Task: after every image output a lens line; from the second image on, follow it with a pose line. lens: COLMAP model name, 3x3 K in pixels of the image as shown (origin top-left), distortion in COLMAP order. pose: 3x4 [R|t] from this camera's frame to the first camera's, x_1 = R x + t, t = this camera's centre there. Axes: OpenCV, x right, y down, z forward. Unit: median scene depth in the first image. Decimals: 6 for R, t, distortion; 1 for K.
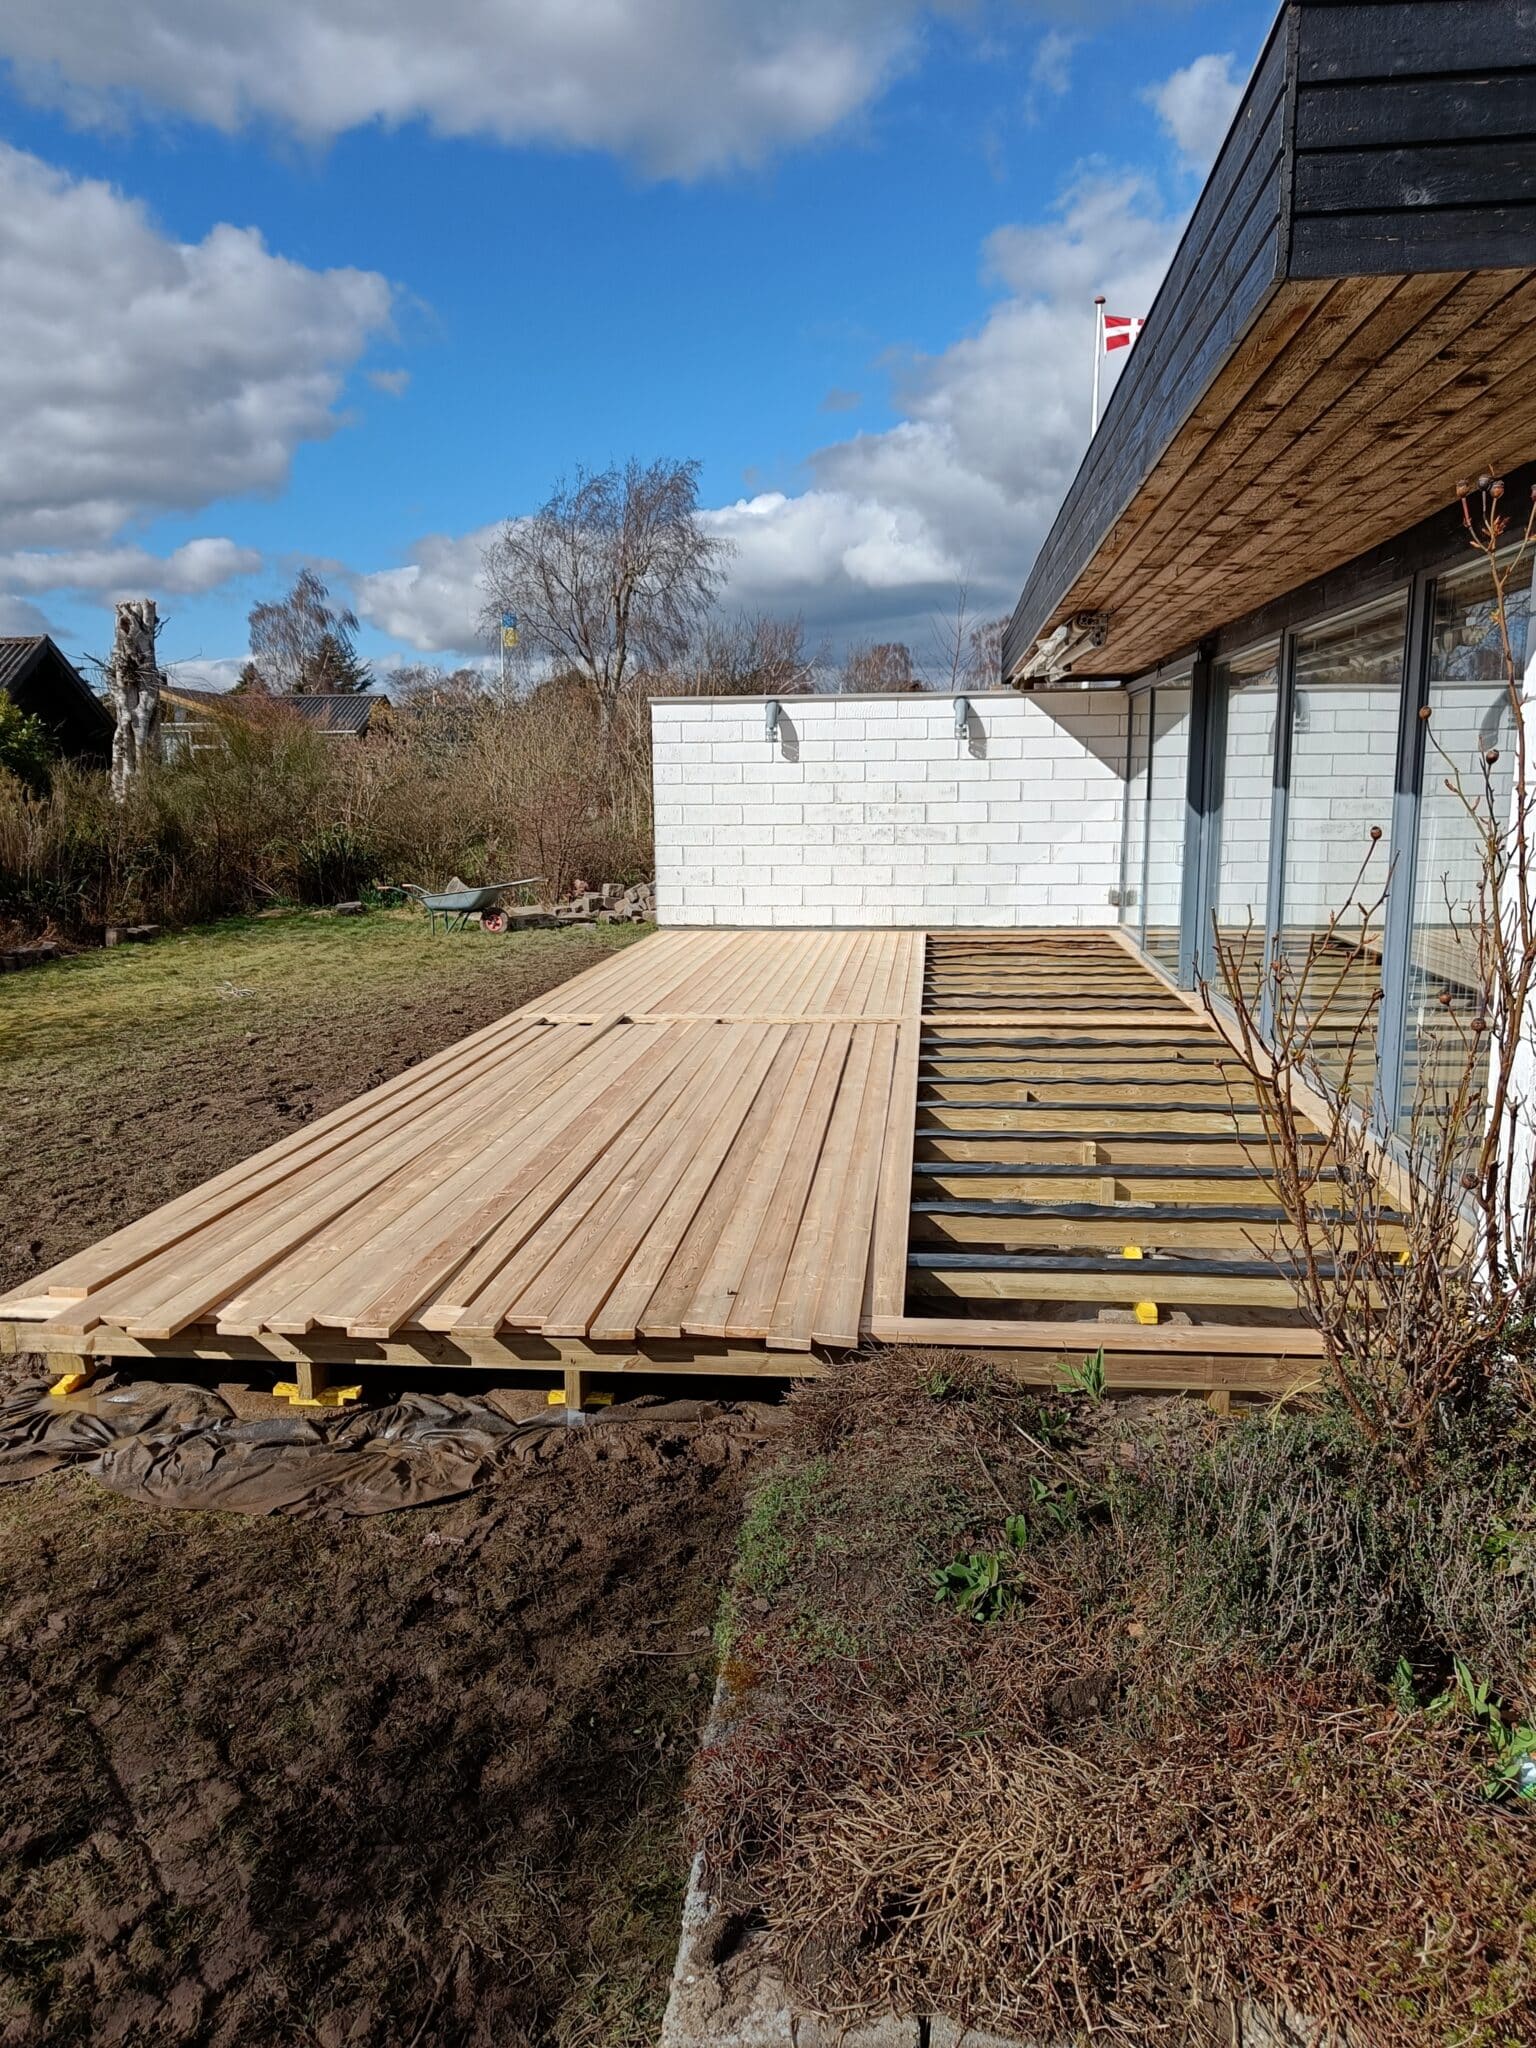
lens RADIAL K [[1456.7, 0, 764.6], [0, 1456.7, 1093.9], [0, 0, 1]] dist [0.036917, -0.022472]
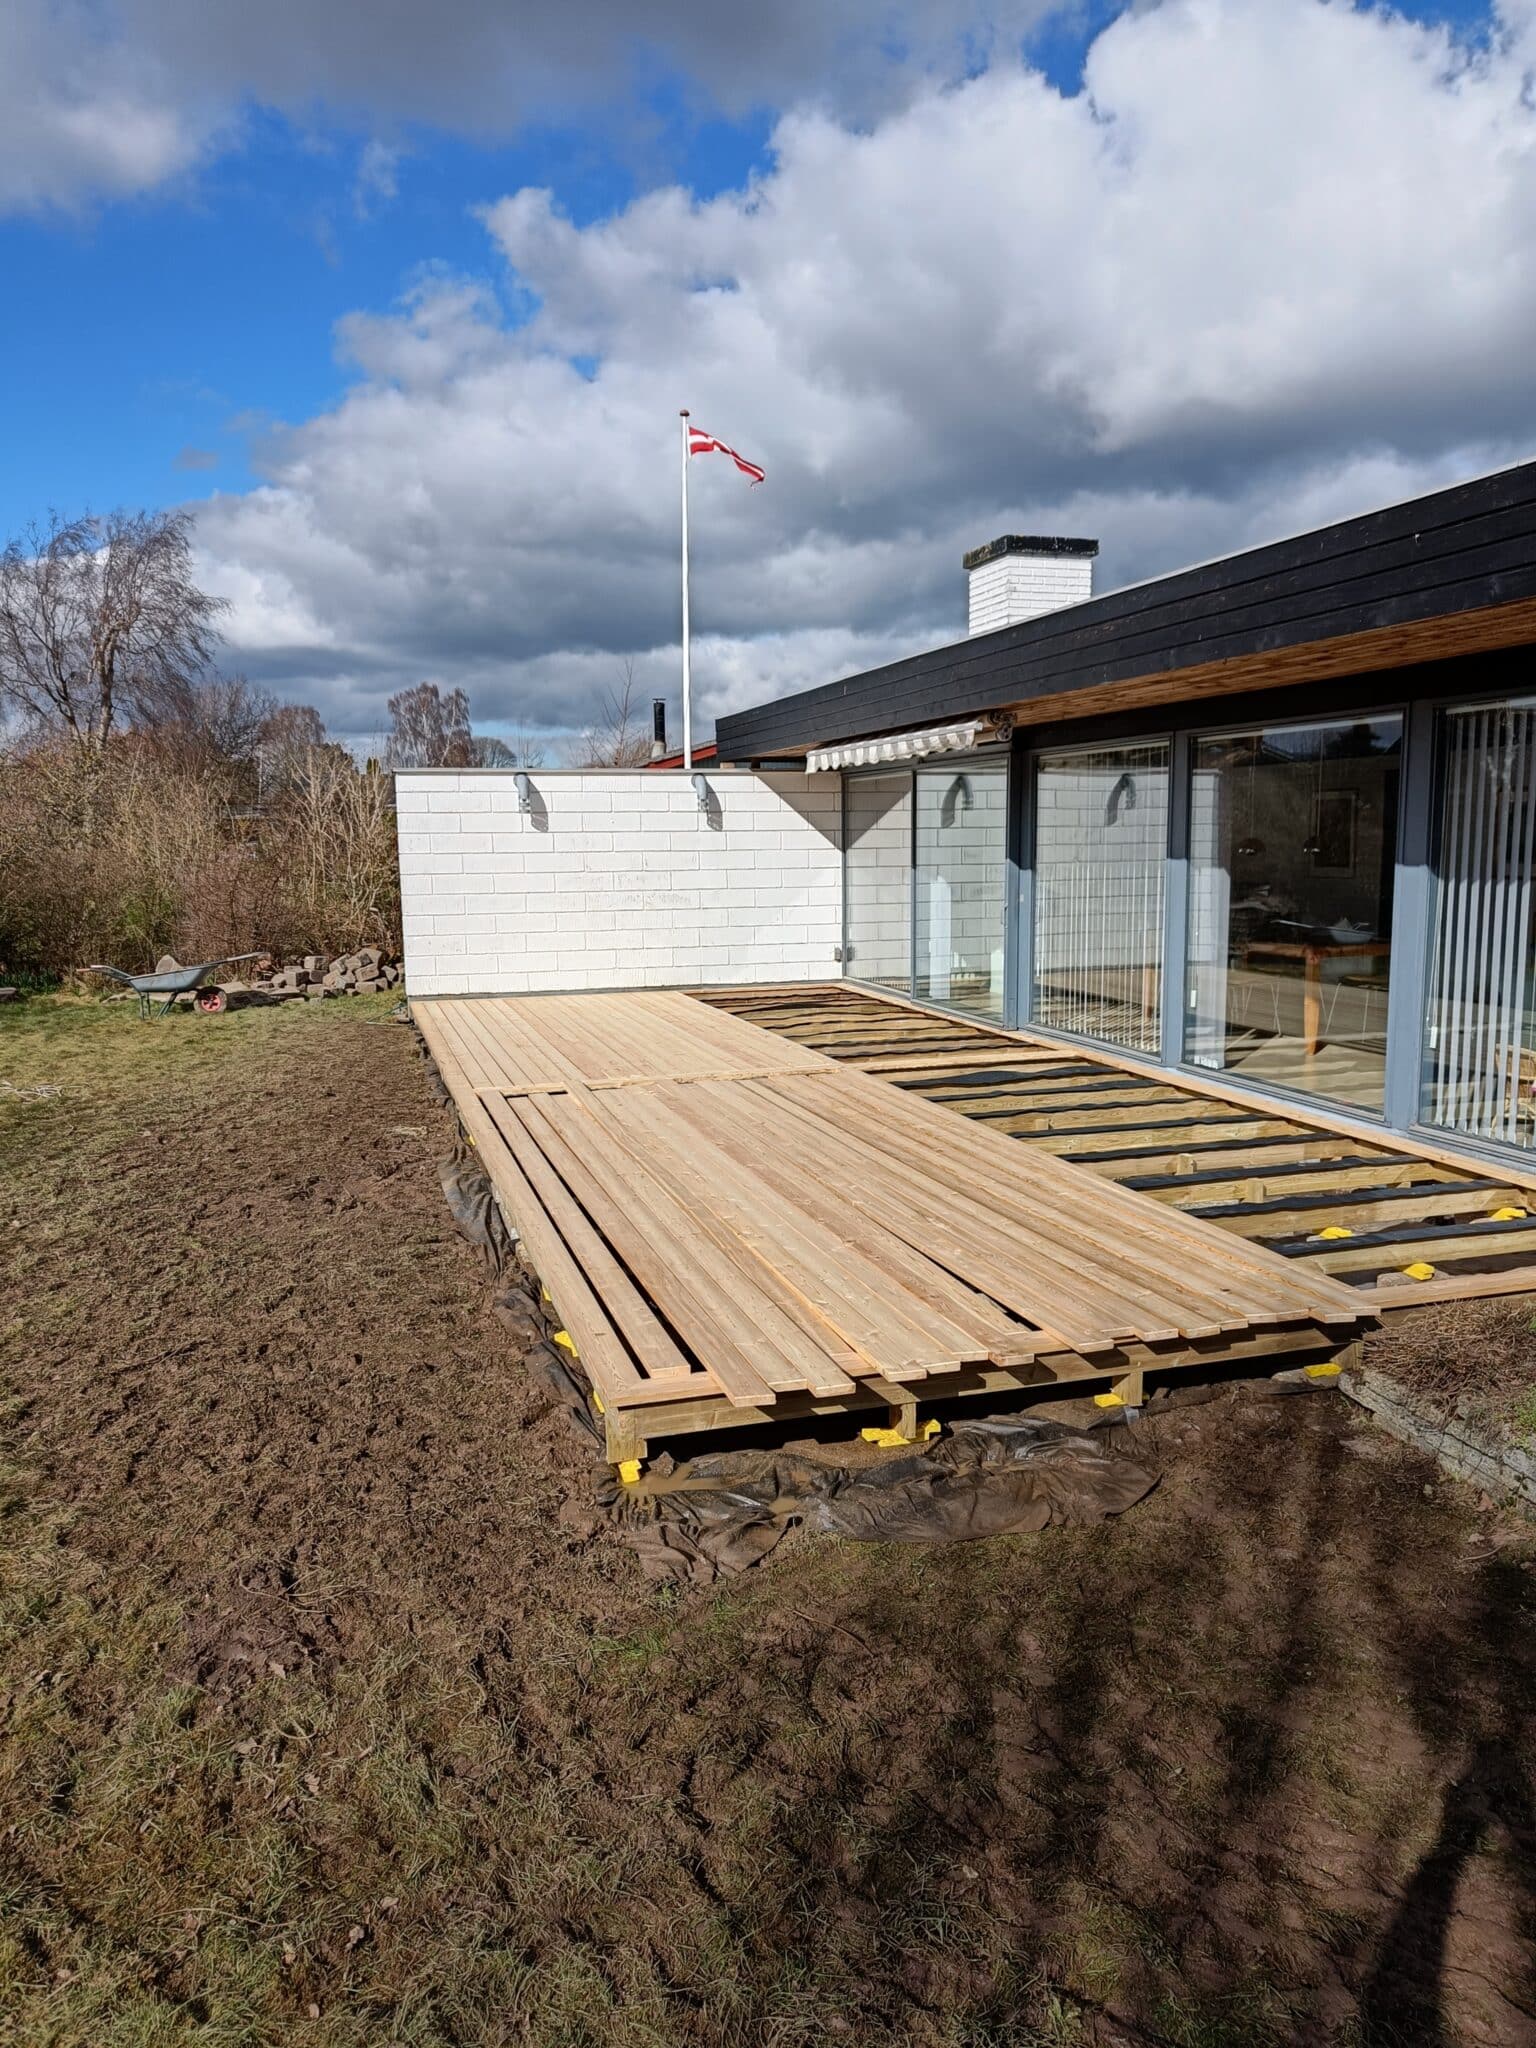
lens RADIAL K [[1456.7, 0, 767.5], [0, 1456.7, 1026.4], [0, 0, 1]] dist [0.036917, -0.022472]
pose [[0.916925, -0.051897, 0.395670, -0.246743], [0.086101, 0.993883, -0.069168, -0.007432], [-0.389660, 0.097489, 0.915784, 0.011246]]
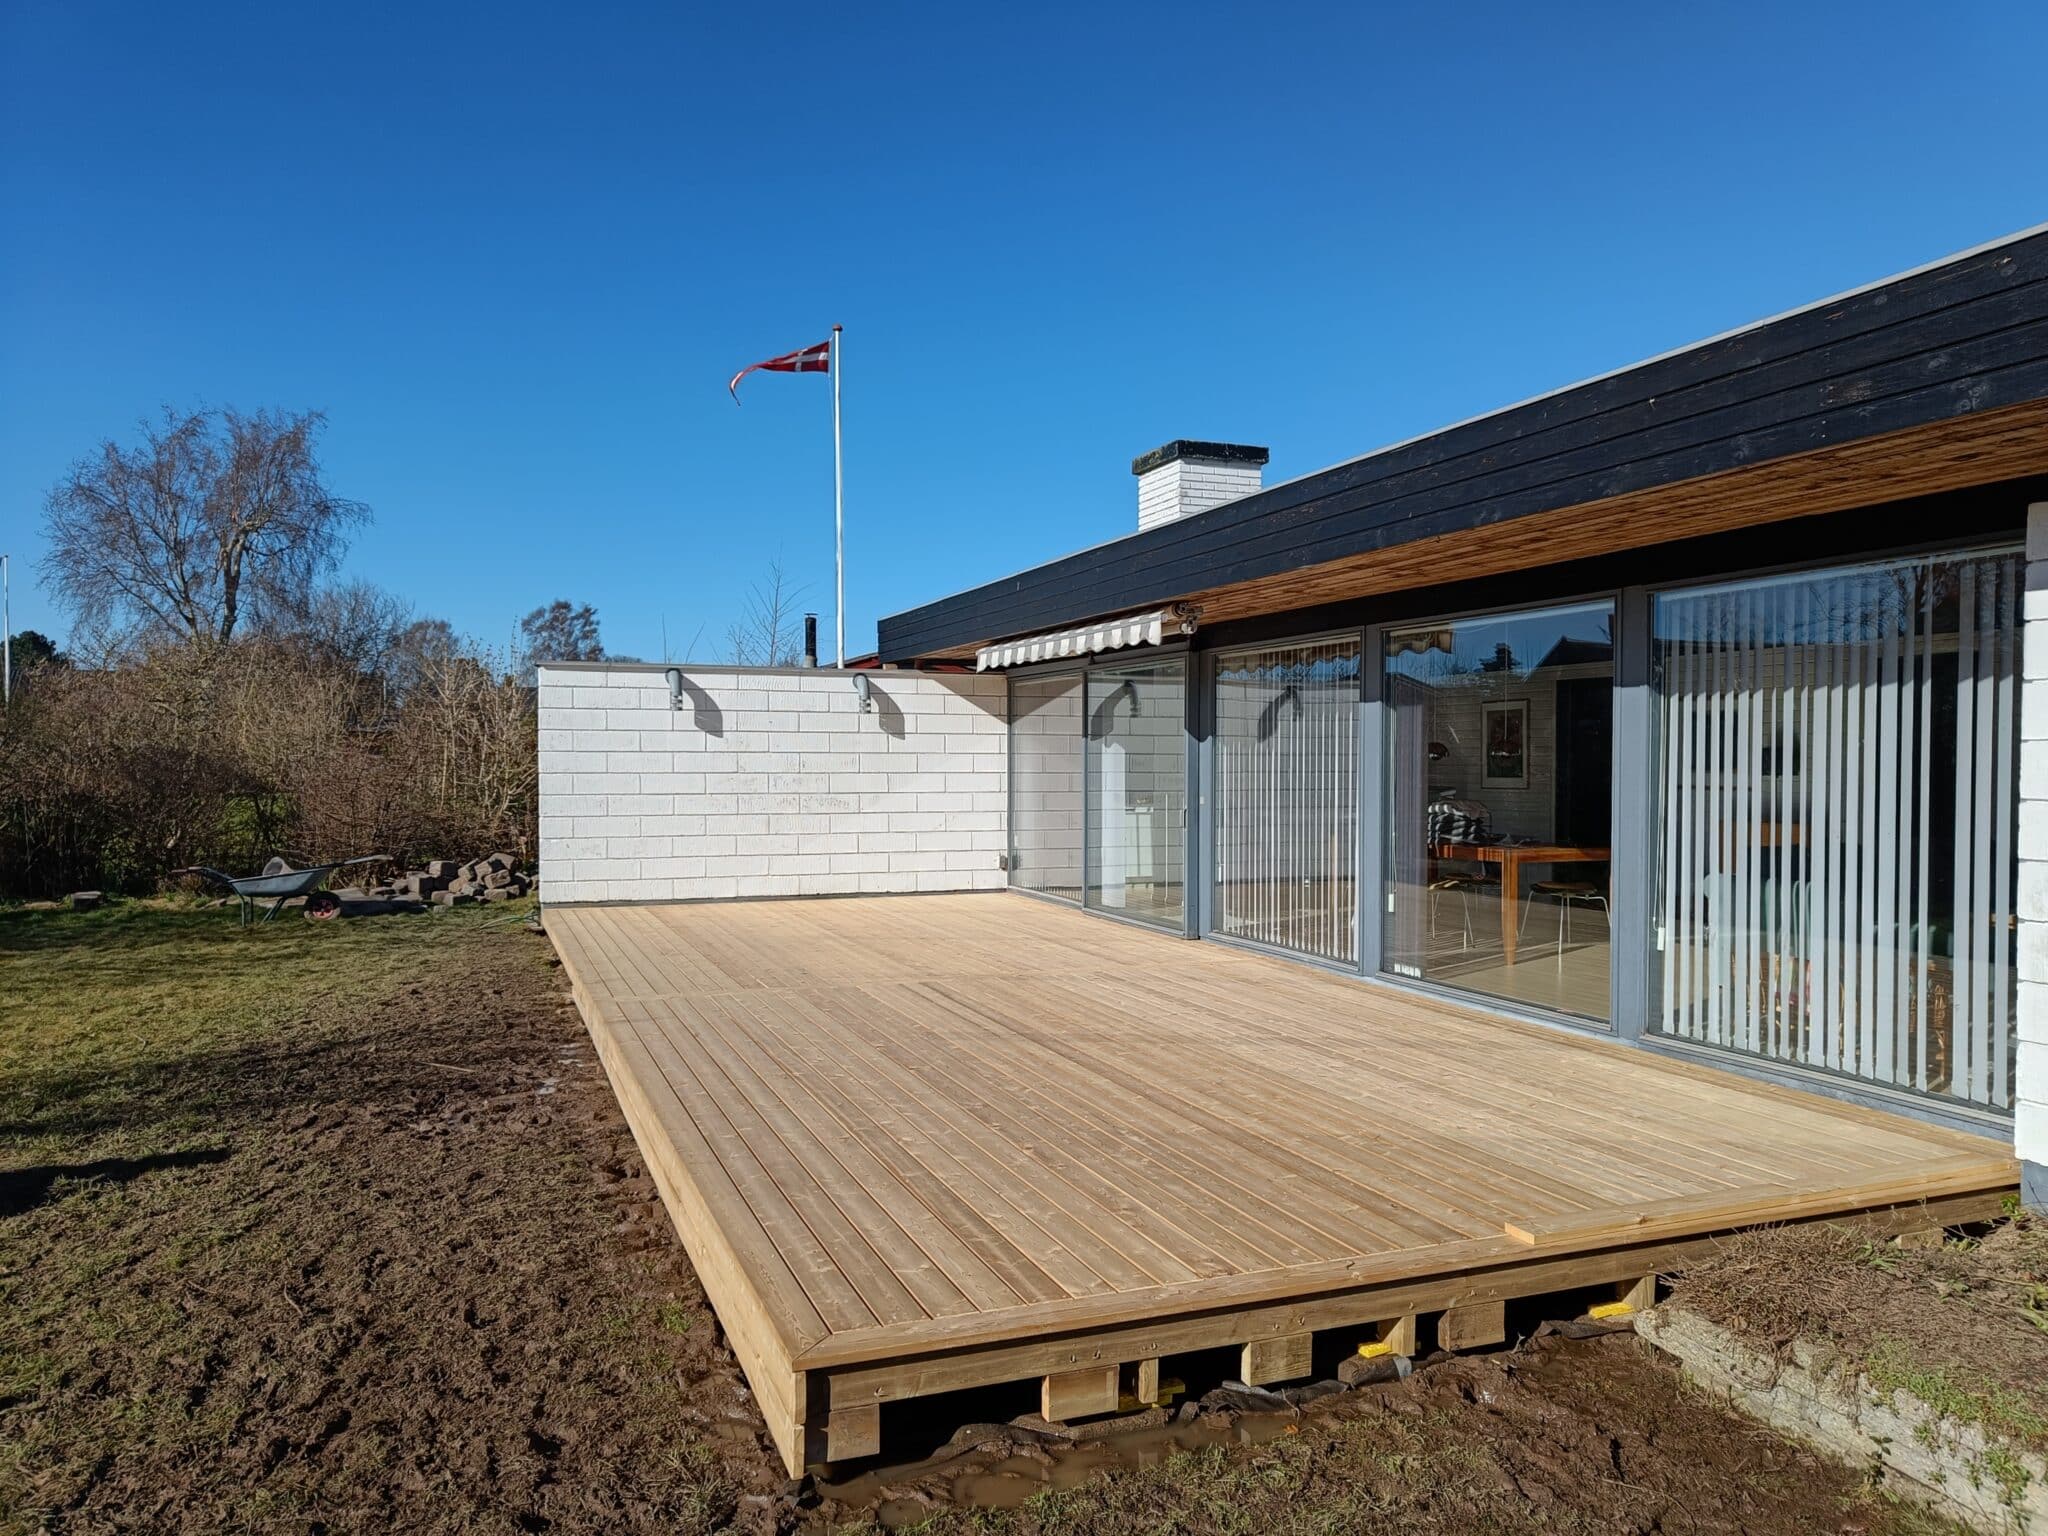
lens RADIAL K [[1456.7, 0, 1015.9], [0, 1456.7, 787.8], [0, 0, 1]] dist [0.036917, -0.022472]
pose [[0.885333, 0.003641, 0.464944, -0.241946], [0.087274, 0.980894, -0.173866, -0.002223], [-0.456694, 0.194506, 0.868100, 0.061765]]
